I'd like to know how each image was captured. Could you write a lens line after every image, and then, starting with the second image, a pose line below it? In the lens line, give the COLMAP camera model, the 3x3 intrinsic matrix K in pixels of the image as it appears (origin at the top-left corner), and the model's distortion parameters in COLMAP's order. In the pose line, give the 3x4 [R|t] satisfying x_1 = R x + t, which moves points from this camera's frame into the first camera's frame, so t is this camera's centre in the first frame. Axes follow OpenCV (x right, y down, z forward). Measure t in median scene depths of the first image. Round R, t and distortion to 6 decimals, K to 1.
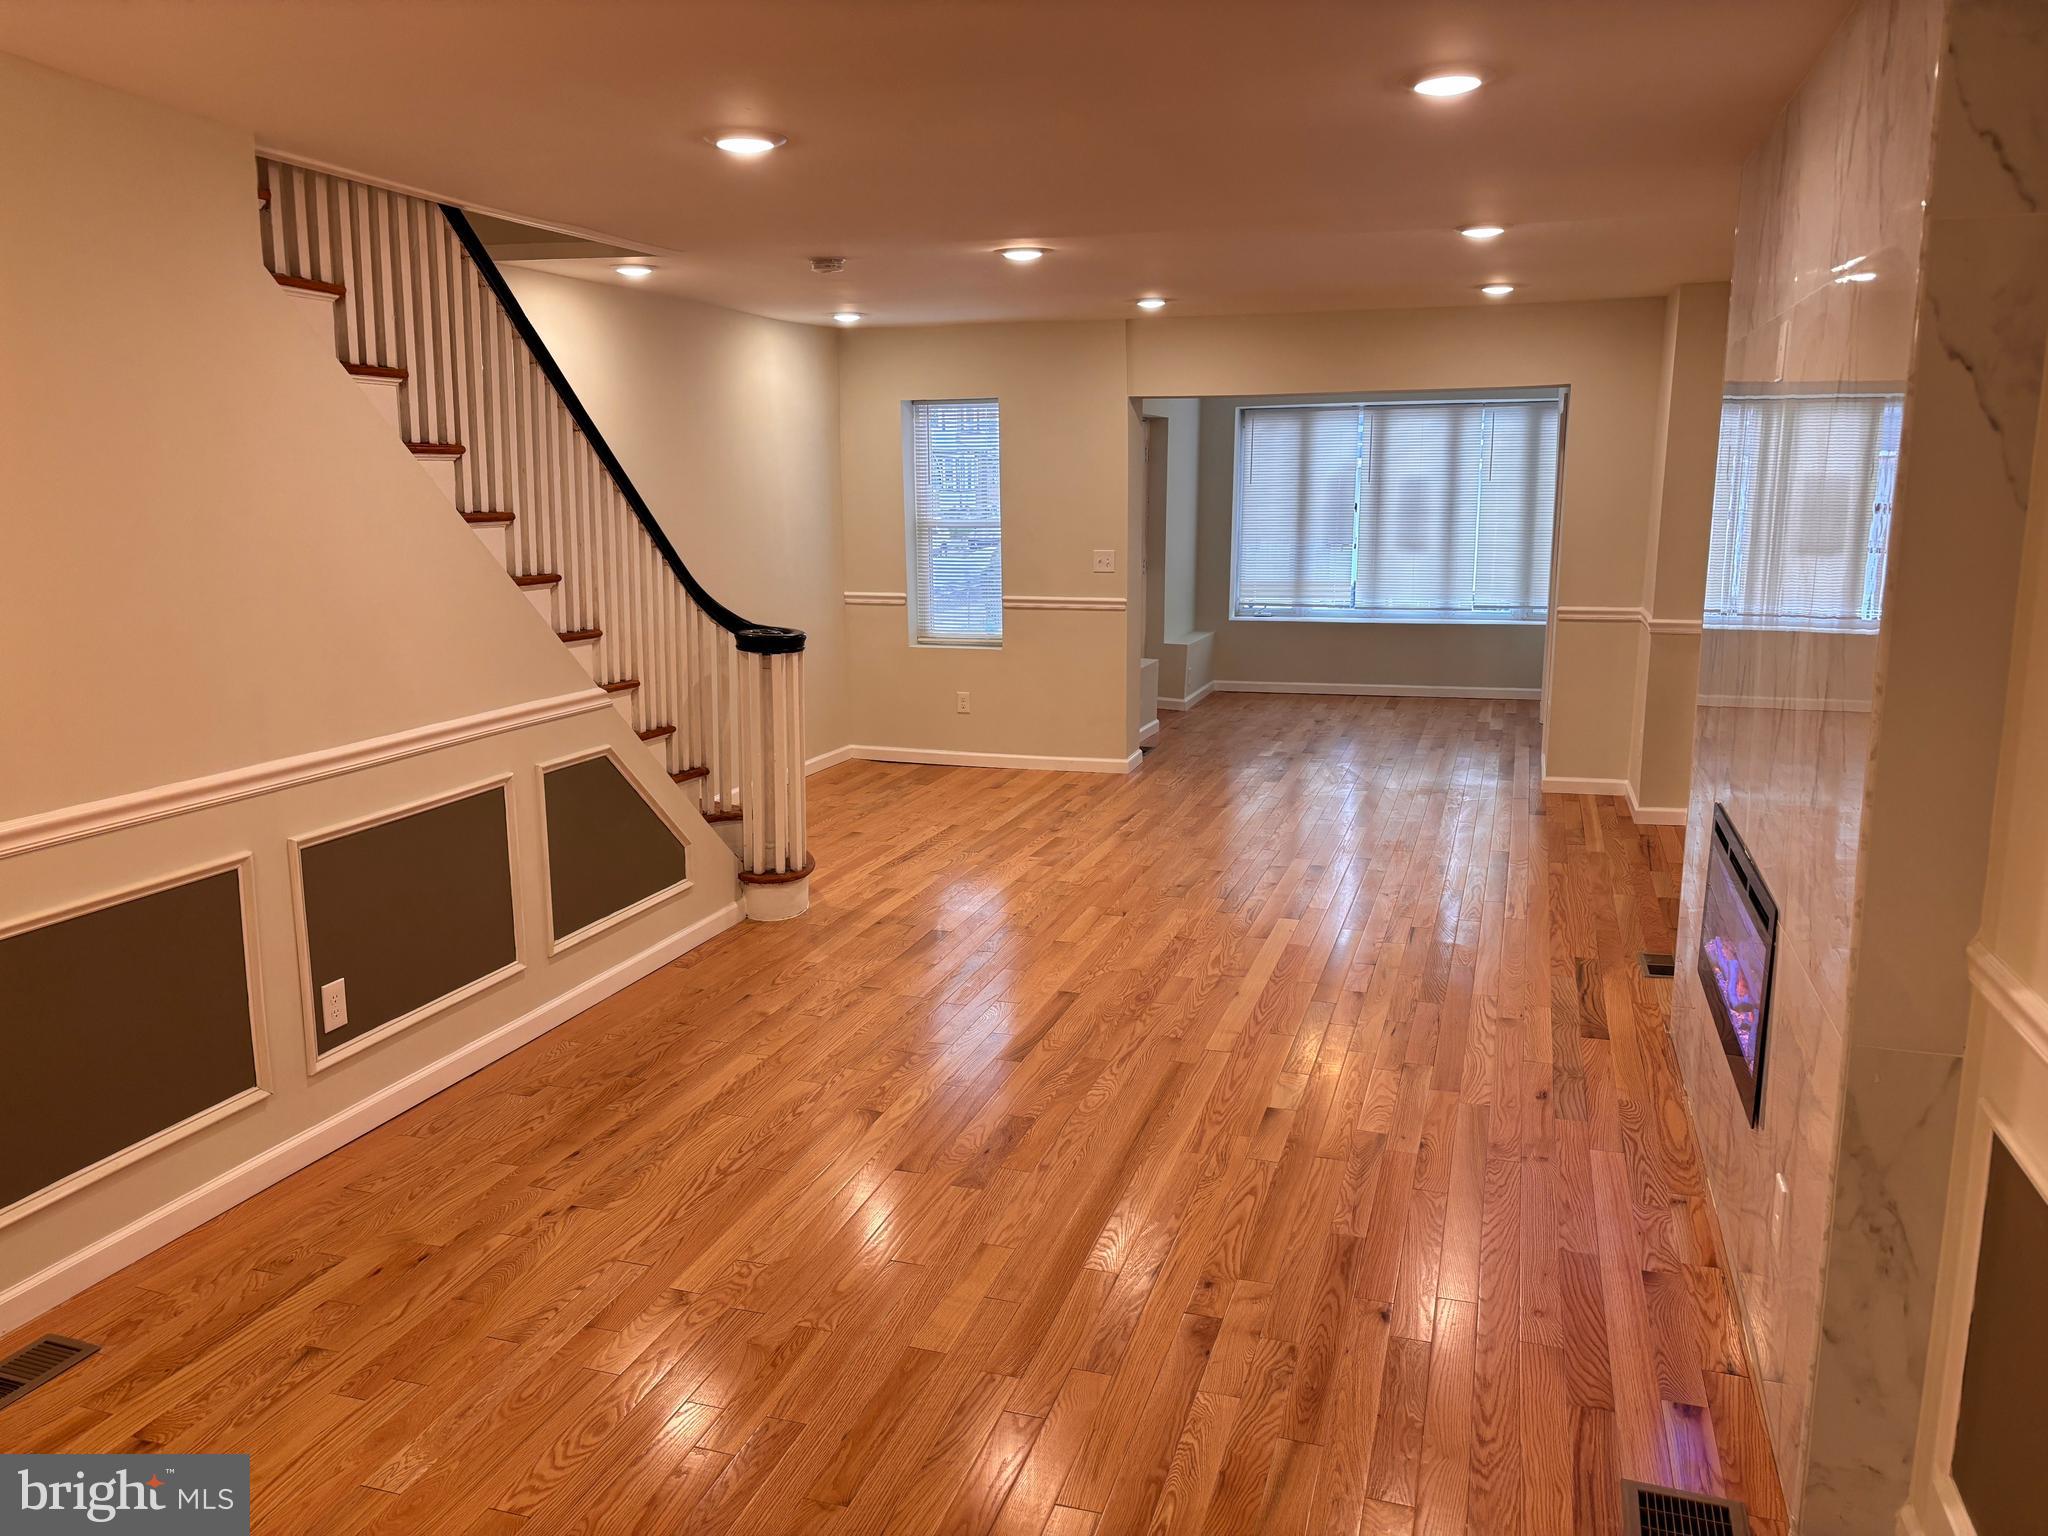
lens RADIAL K [[1540.7, 0, 1018.9], [0, 1540.7, 758.5], [0, 0, 1]] dist [0.068837, -0.076865]
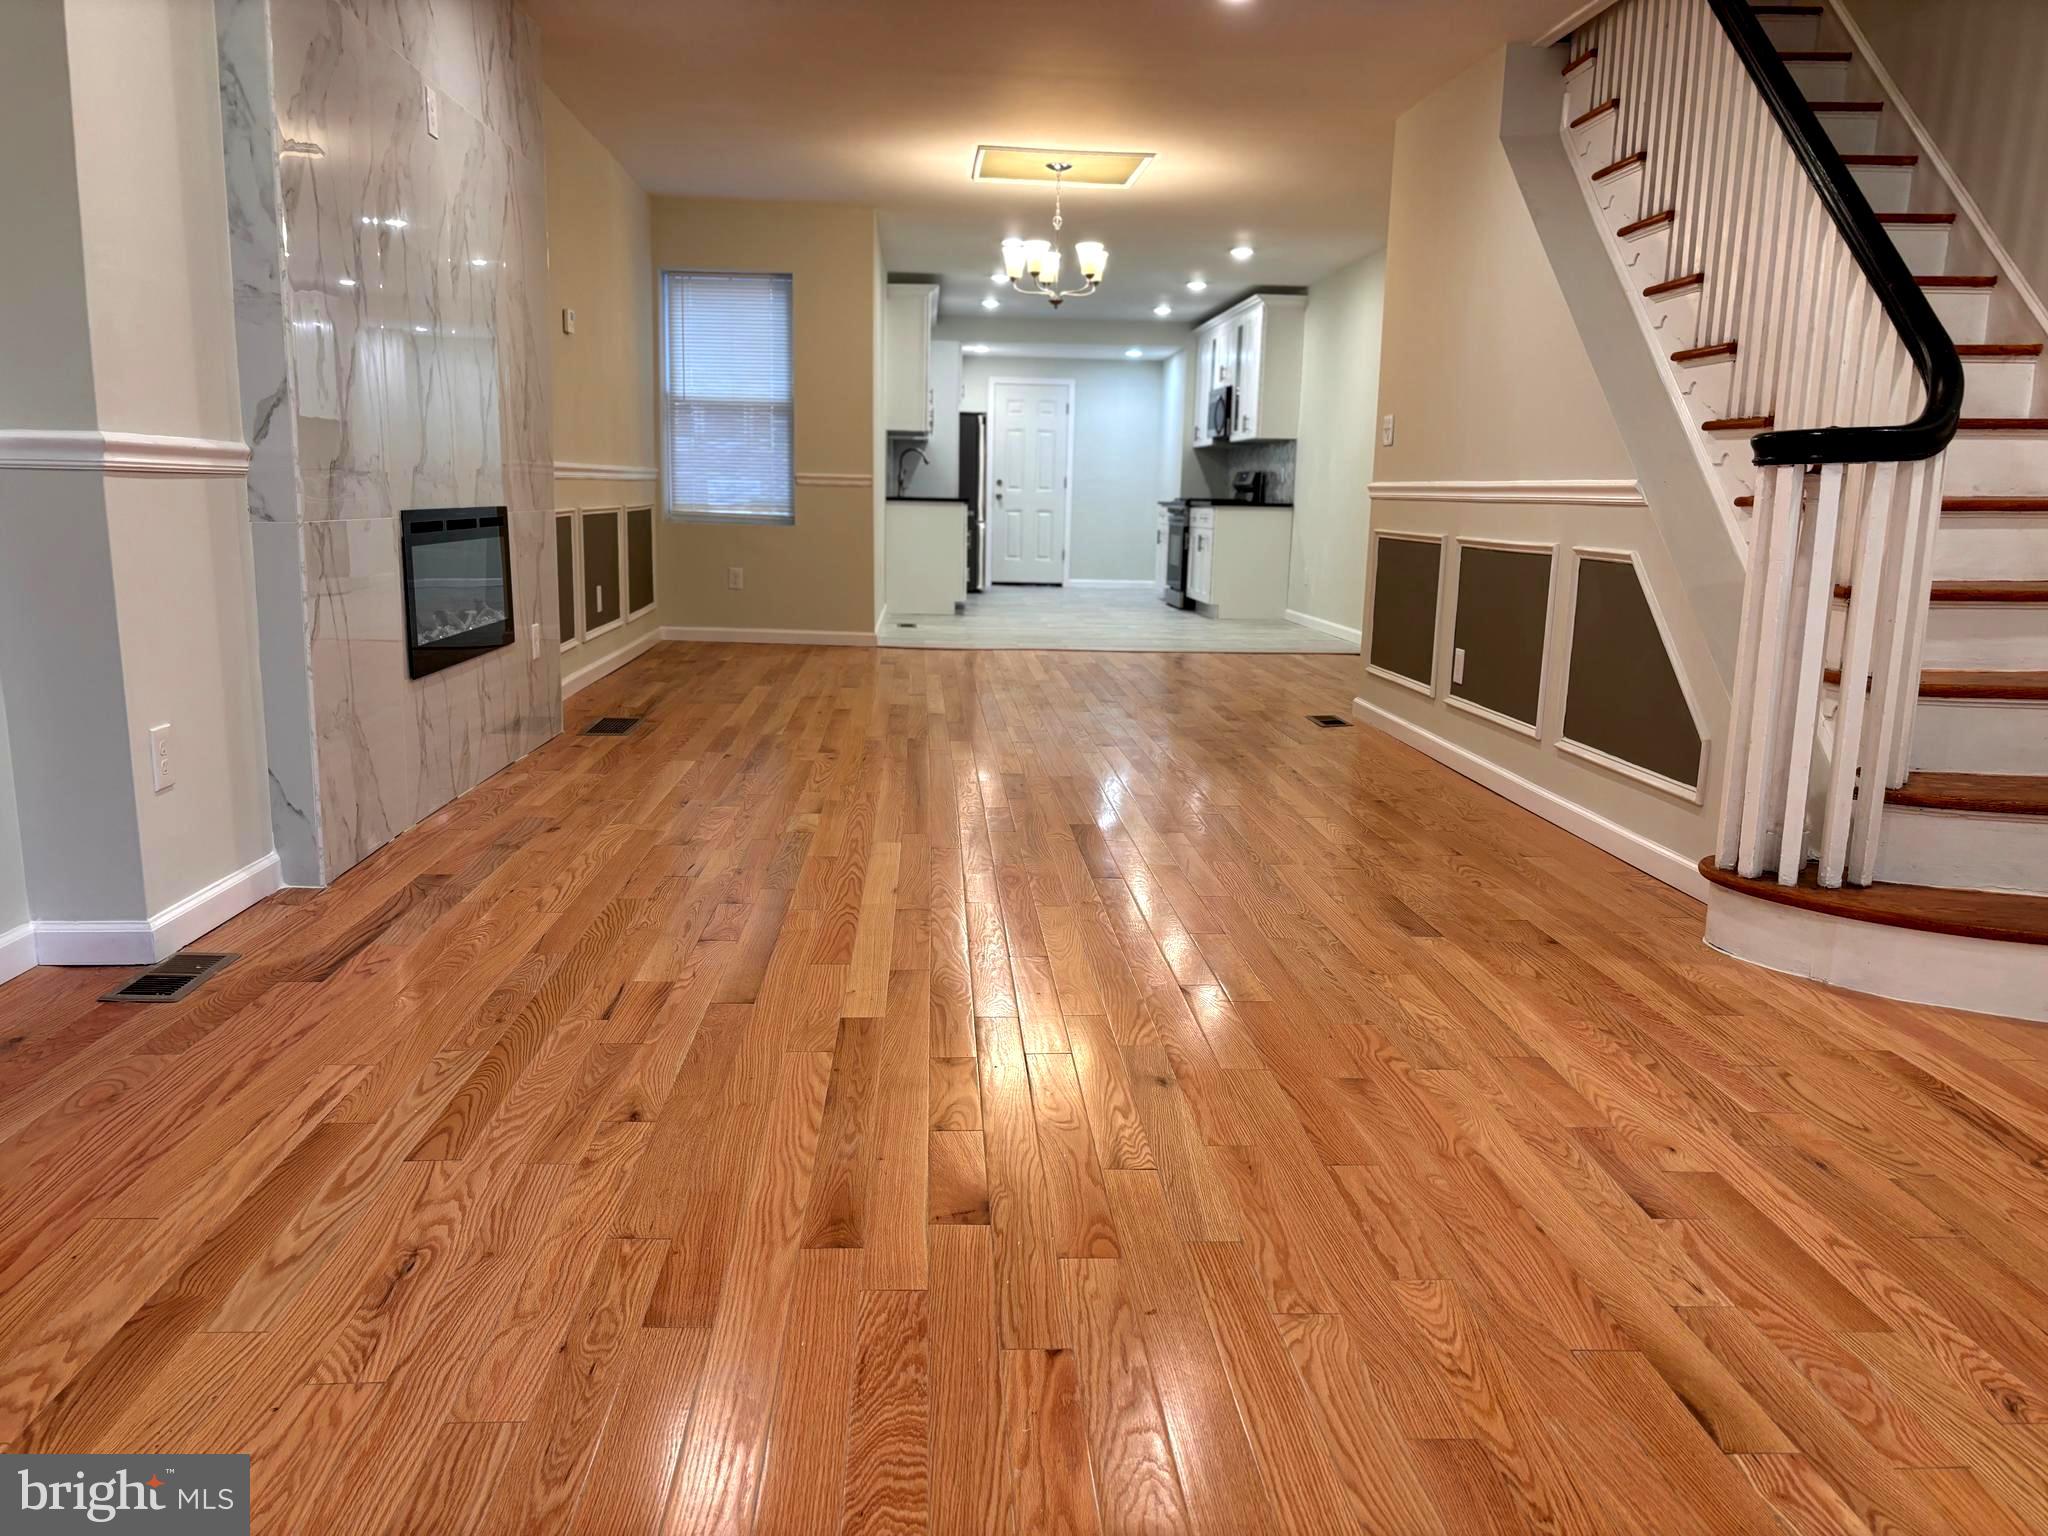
lens RADIAL K [[1547.4, 0, 1009.7], [0, 1547.4, 776.9], [0, 0, 1]] dist [0.041843, -0.032117]
pose [[-0.932927, 0.046249, -0.357084, 0.404264], [-0.085374, 0.935024, 0.344154, -0.177727], [0.349799, 0.351556, -0.868360, 1.893854]]
